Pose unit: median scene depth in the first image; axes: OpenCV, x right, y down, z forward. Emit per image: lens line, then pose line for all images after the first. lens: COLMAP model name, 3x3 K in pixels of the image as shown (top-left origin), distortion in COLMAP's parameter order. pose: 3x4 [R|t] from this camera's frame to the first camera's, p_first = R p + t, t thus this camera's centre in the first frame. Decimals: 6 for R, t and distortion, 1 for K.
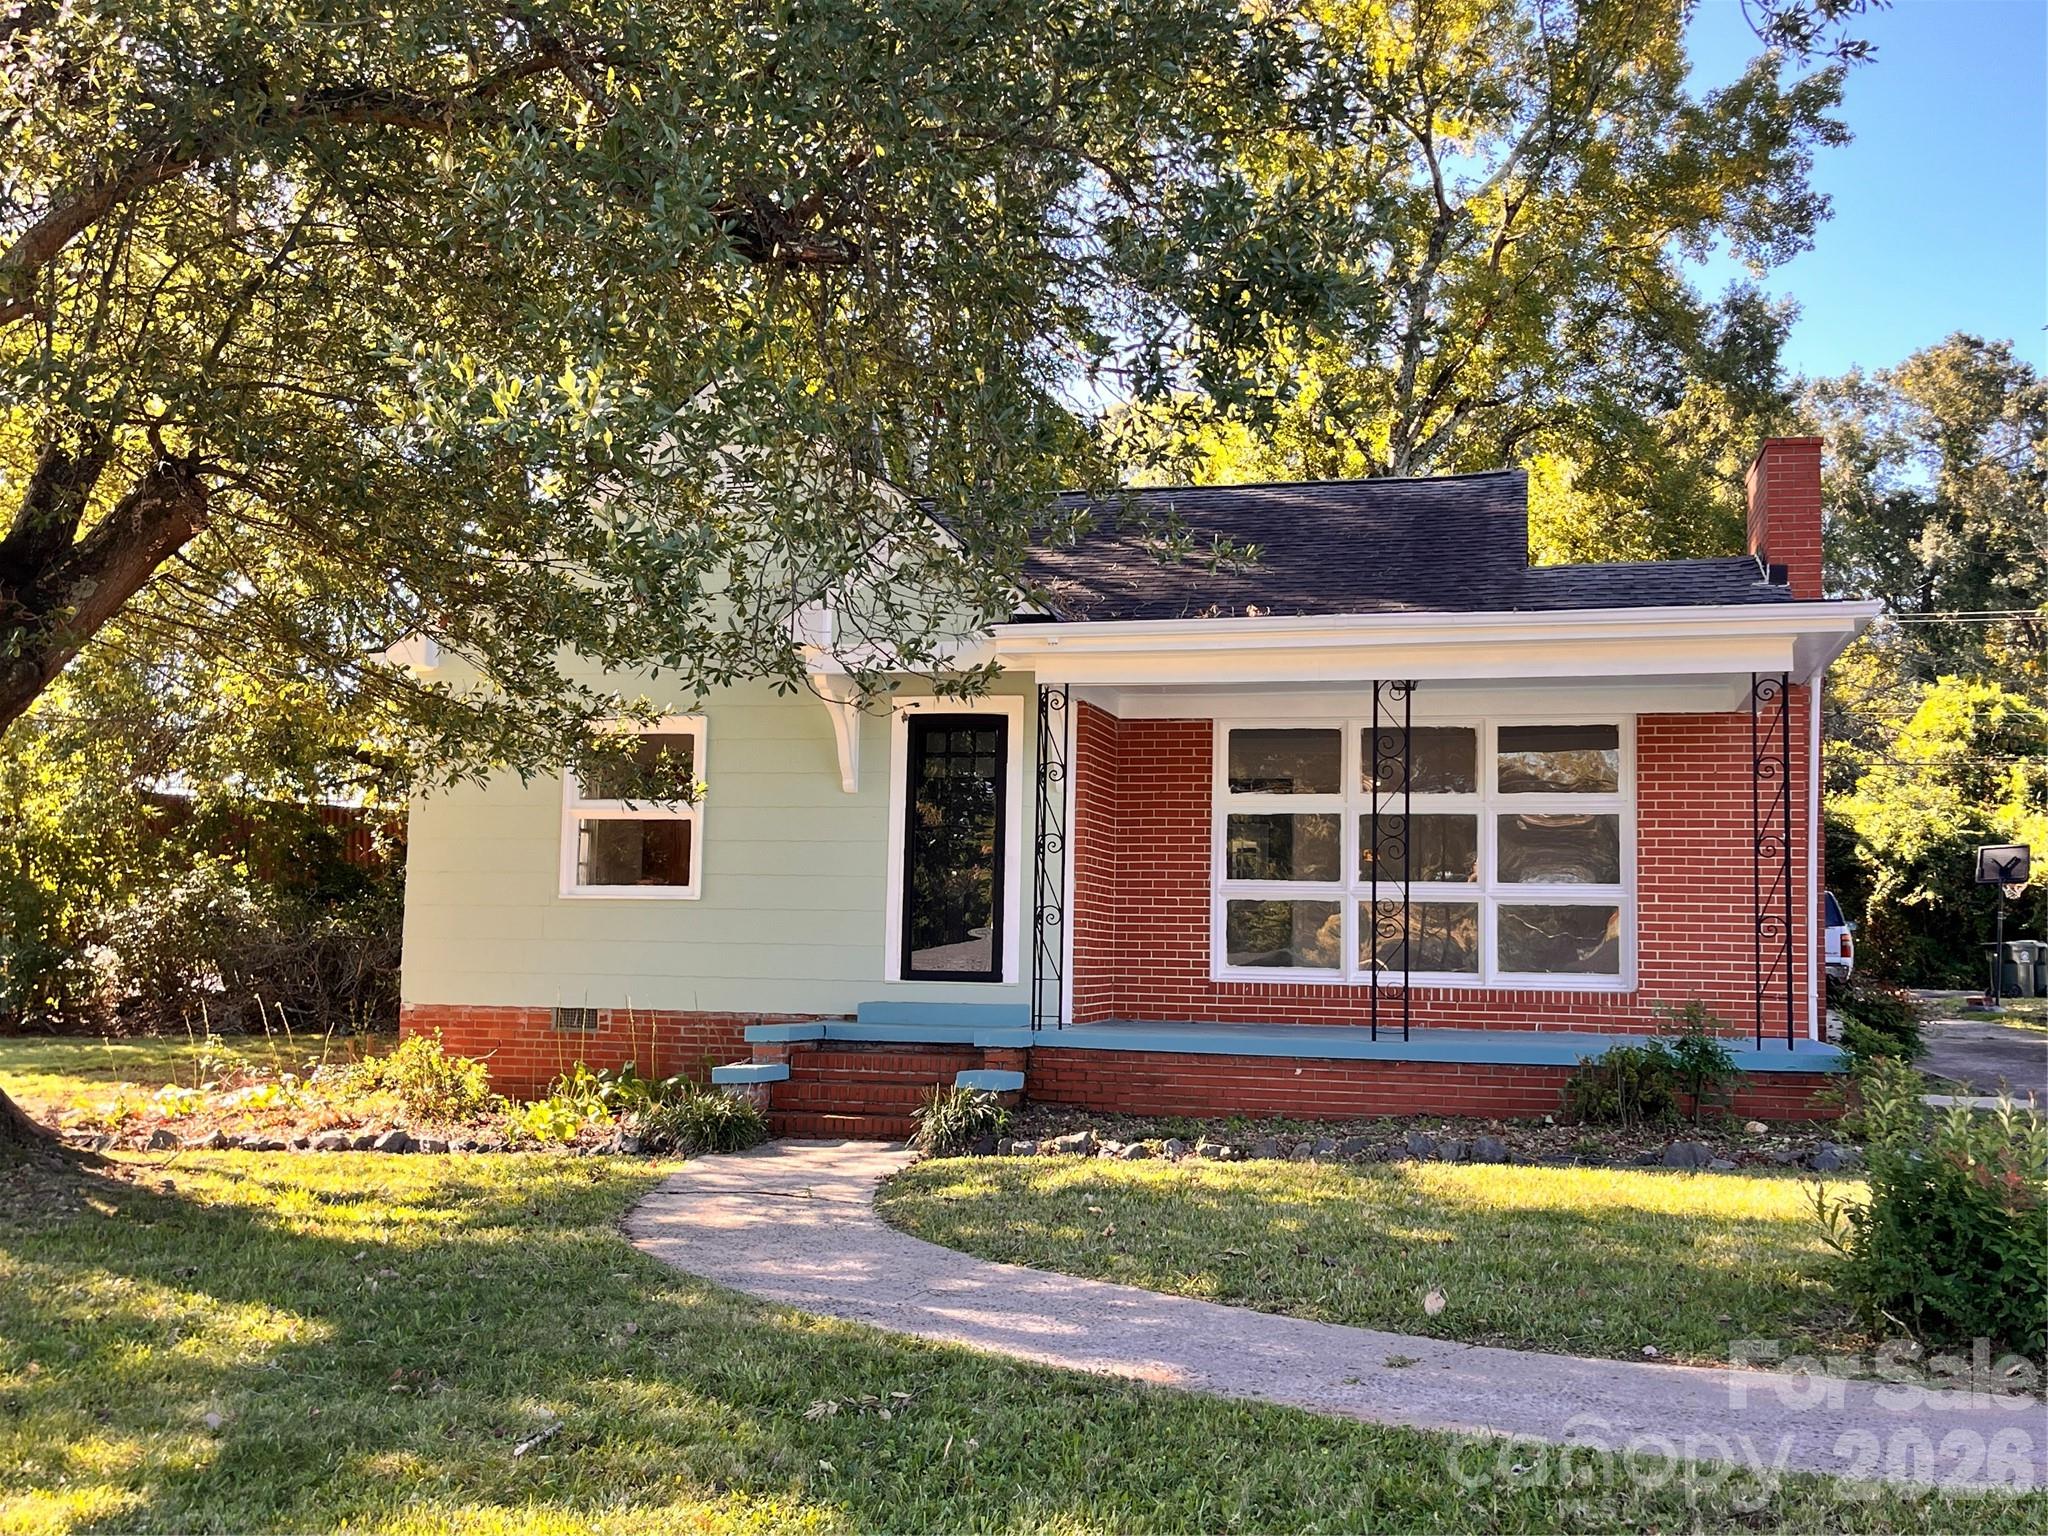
lens RADIAL K [[2003.5, 0, 1010.8], [0, 2003.5, 766.1], [0, 0, 1]] dist [0.032326, 0.000000]
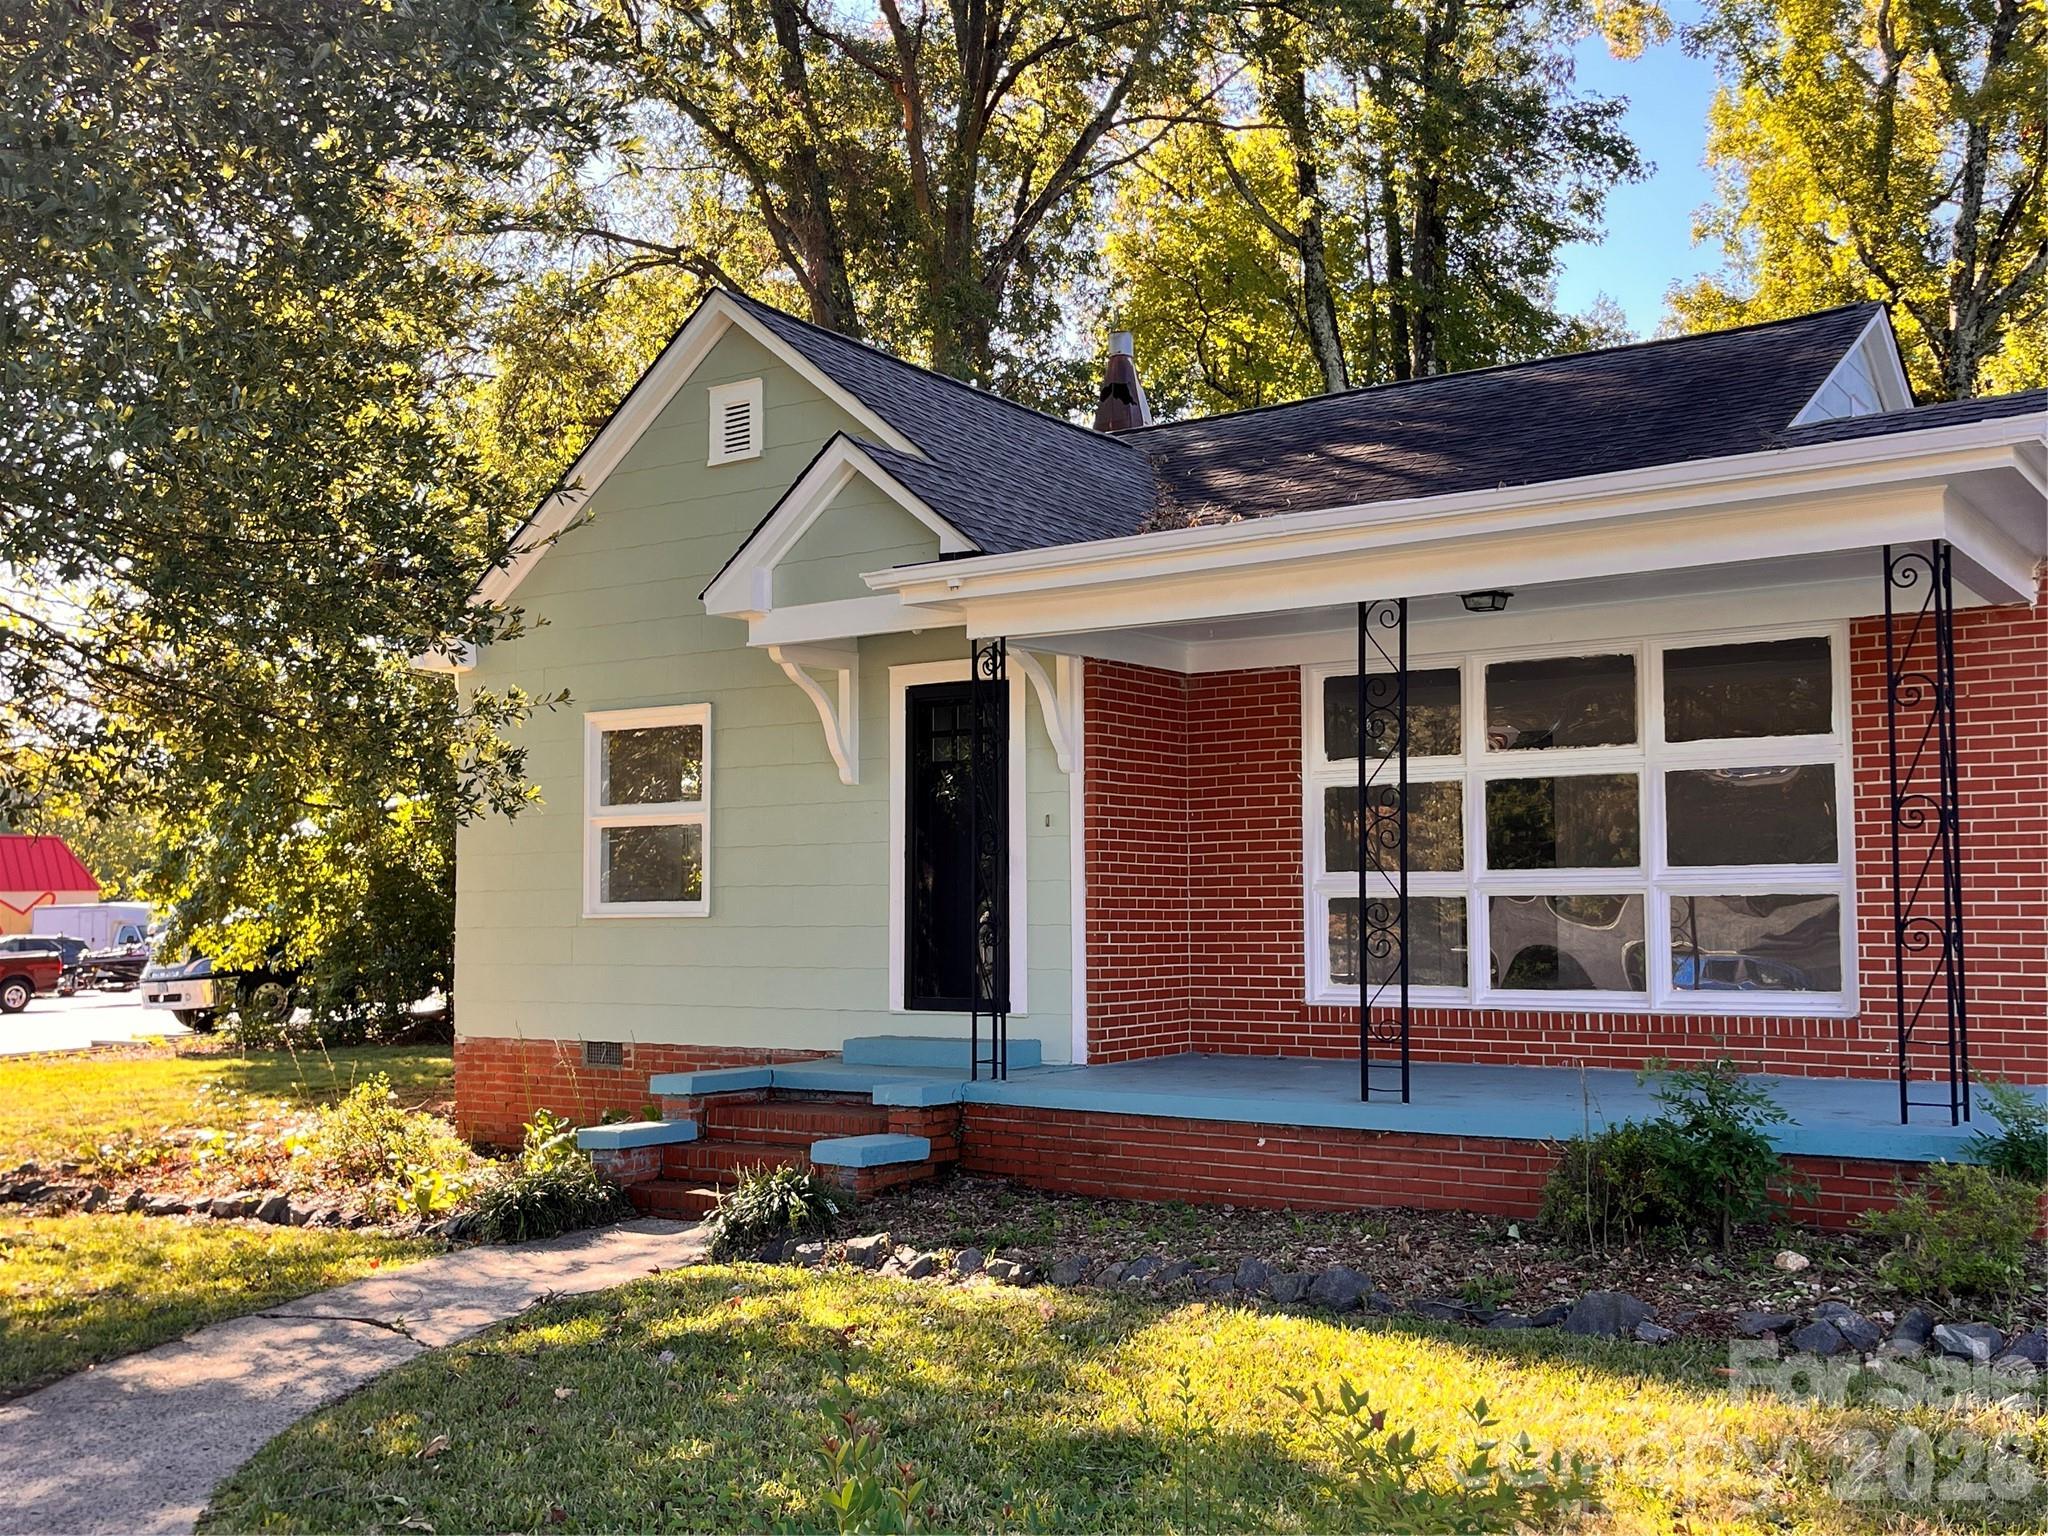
lens RADIAL K [[2003.5, 0, 1033.7], [0, 2003.5, 780.2], [0, 0, 1]] dist [0.032326, 0.000000]
pose [[0.941282, -0.048573, -0.334109, 0.270026], [0.056652, 0.998289, 0.014474, 0.003568], [0.332834, -0.032552, 0.942423, 0.240350]]
